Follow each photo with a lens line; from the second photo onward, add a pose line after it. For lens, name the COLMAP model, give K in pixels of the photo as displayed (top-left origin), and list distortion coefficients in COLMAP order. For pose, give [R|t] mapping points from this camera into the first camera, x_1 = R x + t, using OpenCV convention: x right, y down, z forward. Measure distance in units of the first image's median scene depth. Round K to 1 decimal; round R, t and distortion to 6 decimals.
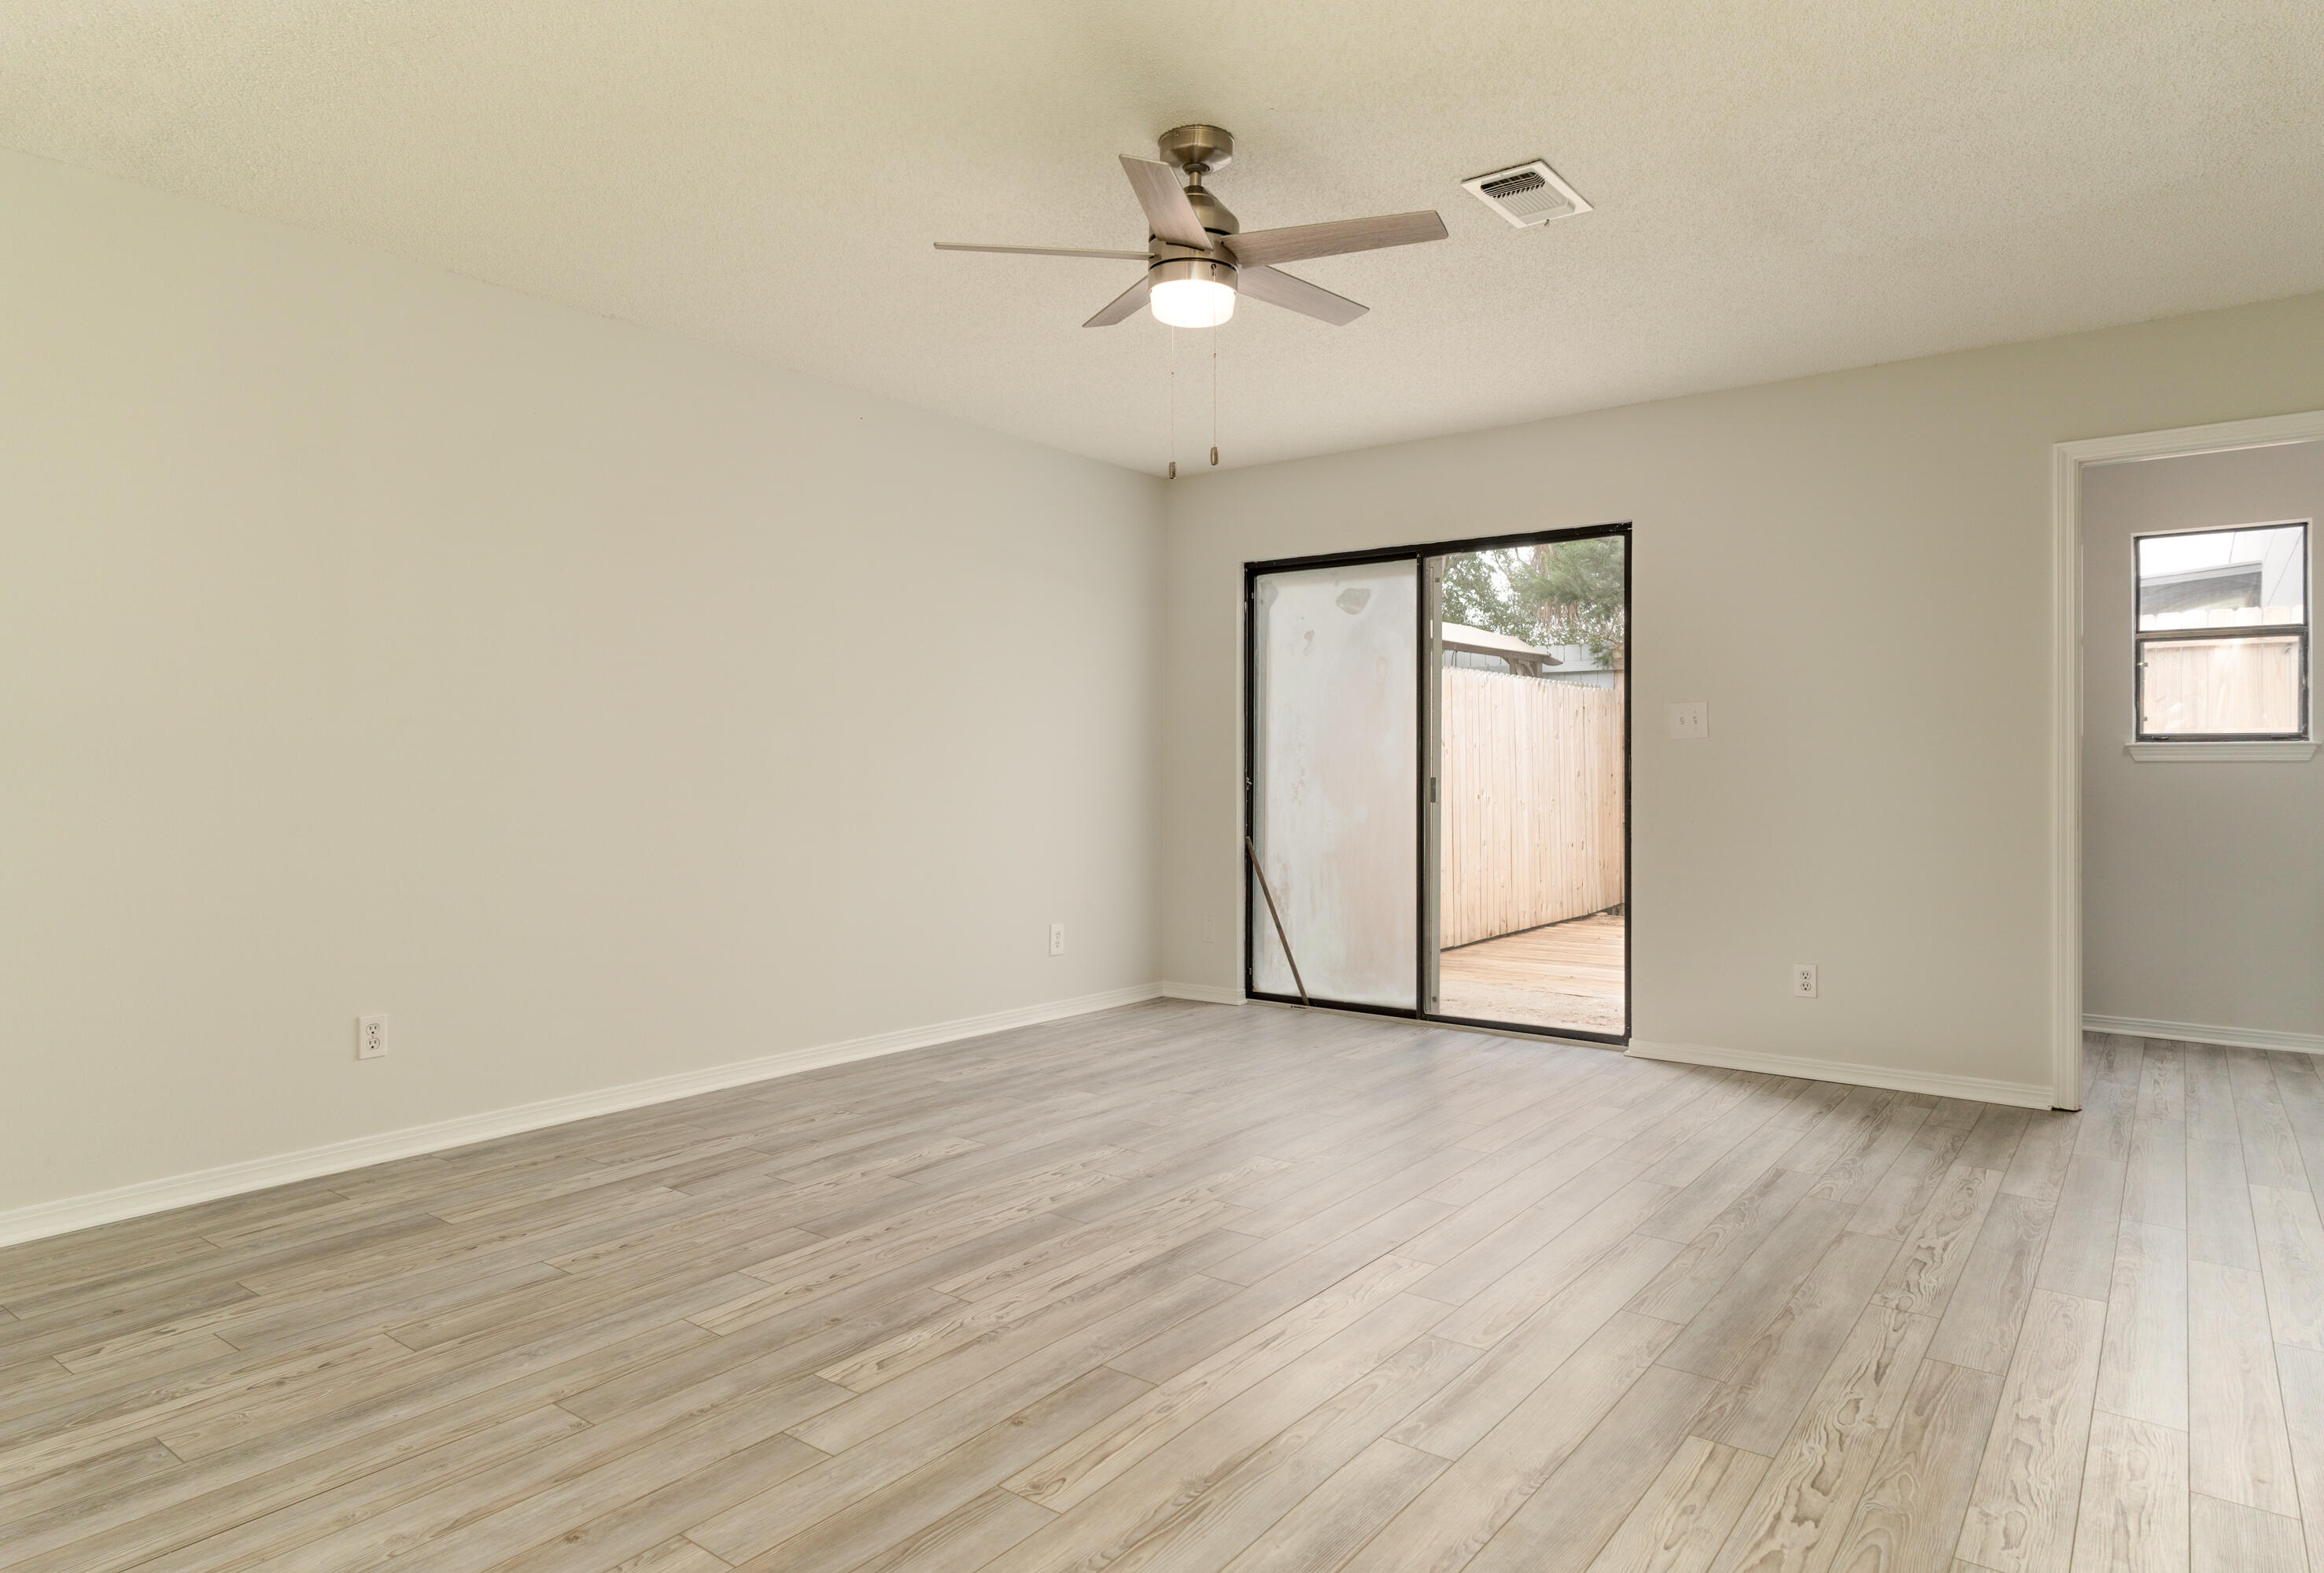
lens RADIAL K [[1410.1, 0, 1162.0], [0, 1410.1, 786.5], [0, 0, 1]] dist [-0.005536, -0.001259]
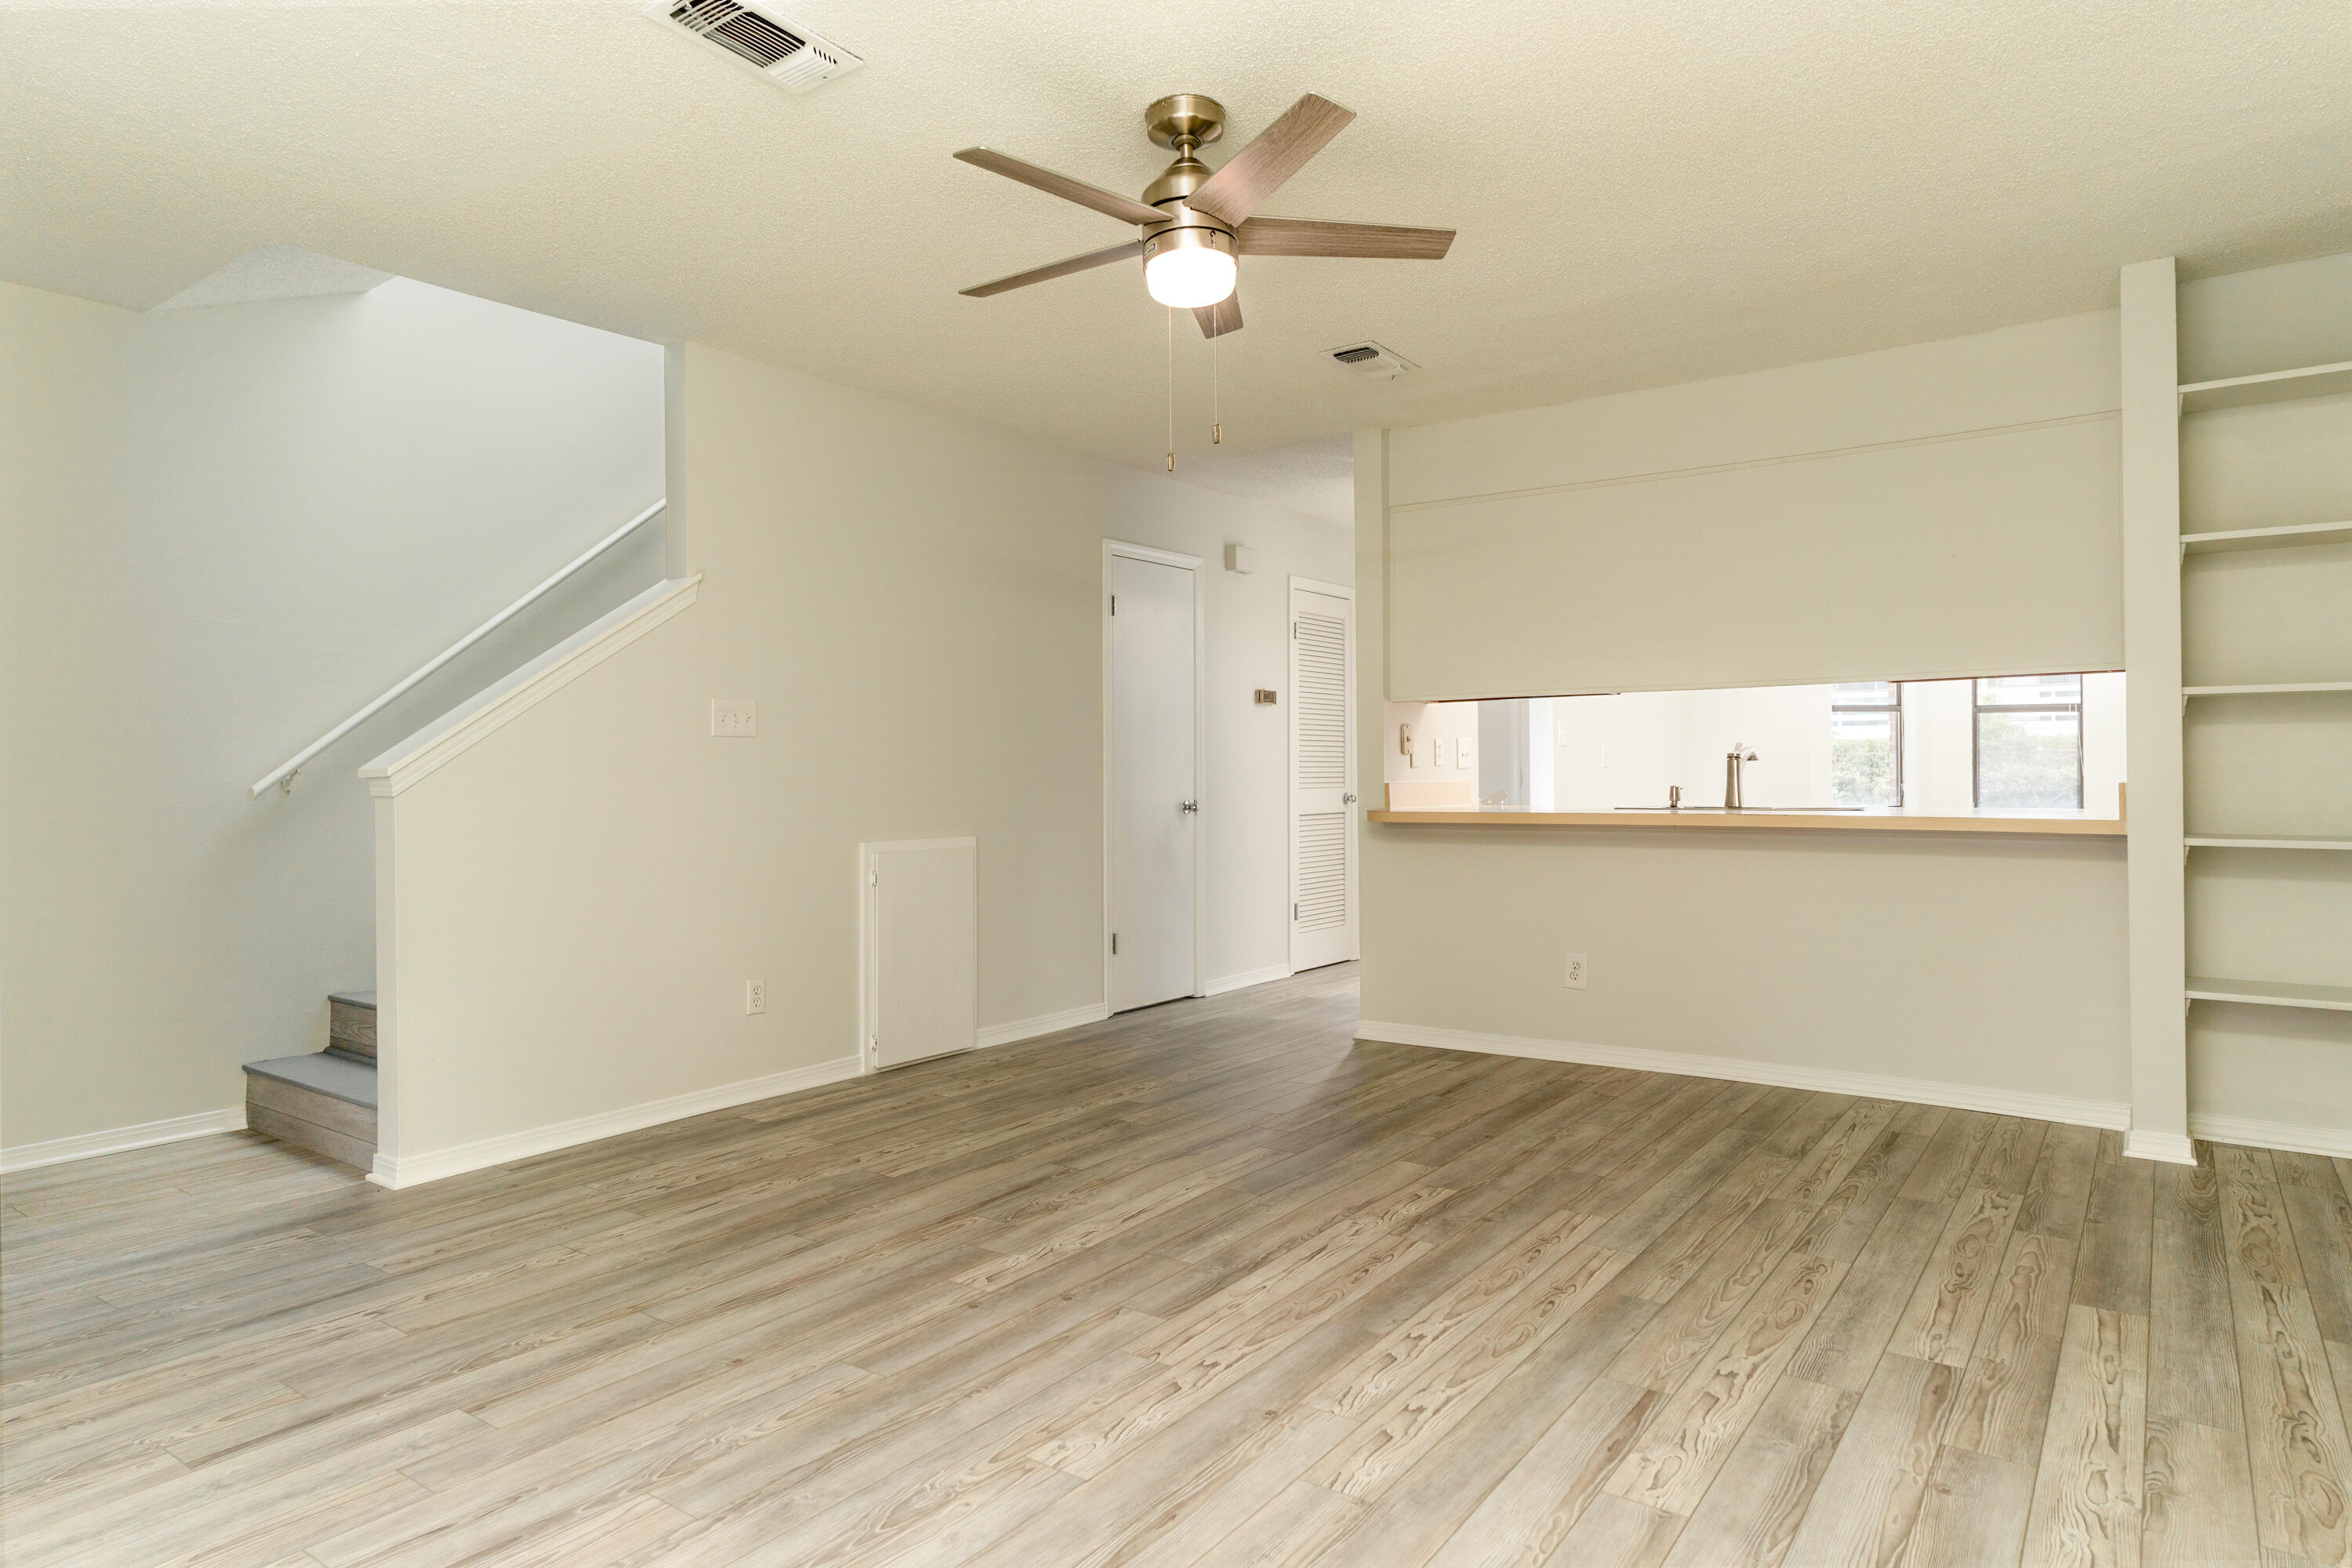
lens RADIAL K [[1329.7, 0, 1224.7], [0, 1329.7, 778.5], [0, 0, 1]] dist [0.002158, 0.001113]
pose [[-0.998485, 0.005419, -0.054749, 0.053244], [0.004536, 0.999858, 0.016244, -0.023485], [0.054830, 0.015971, -0.998368, 1.960422]]
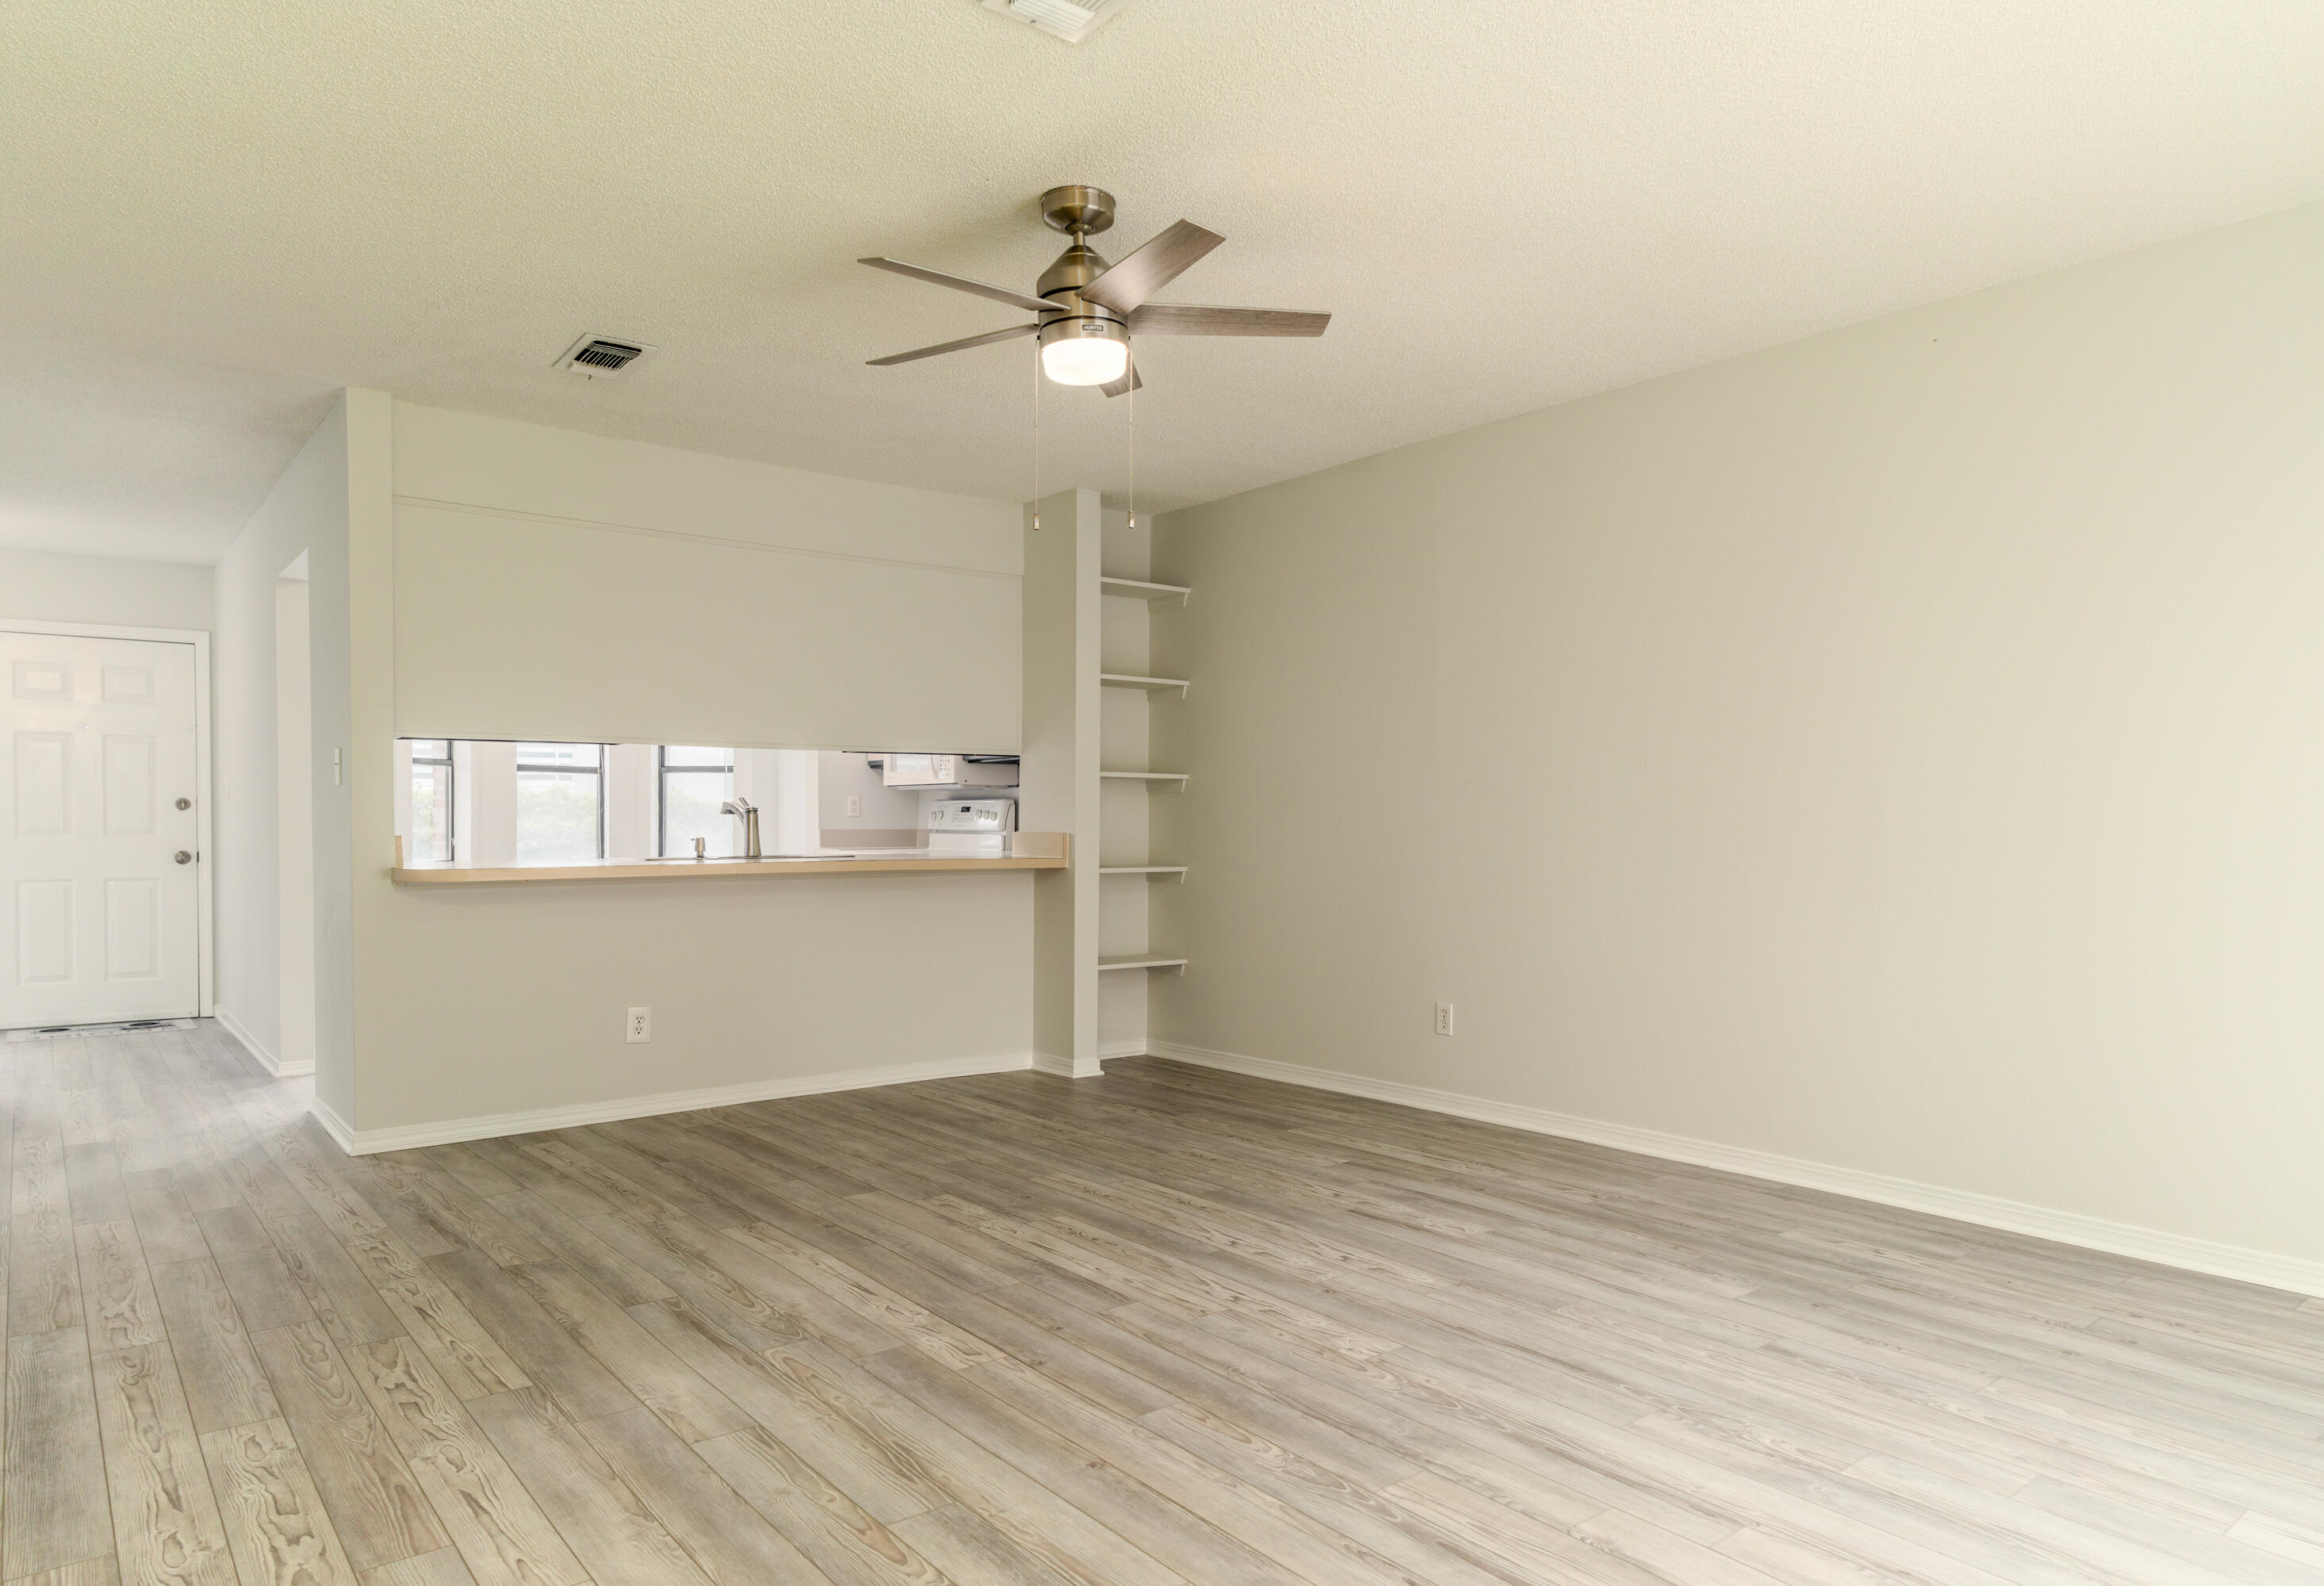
lens RADIAL K [[1388.0, 0, 1136.0], [0, 1388.0, 823.8], [0, 0, 1]] dist [-0.001180, -0.000253]
pose [[-0.264199, 0.000264, -0.964468, 1.041179], [-0.011497, 0.999928, 0.003423, -0.015488], [0.964400, 0.011993, -0.264177, 1.364426]]
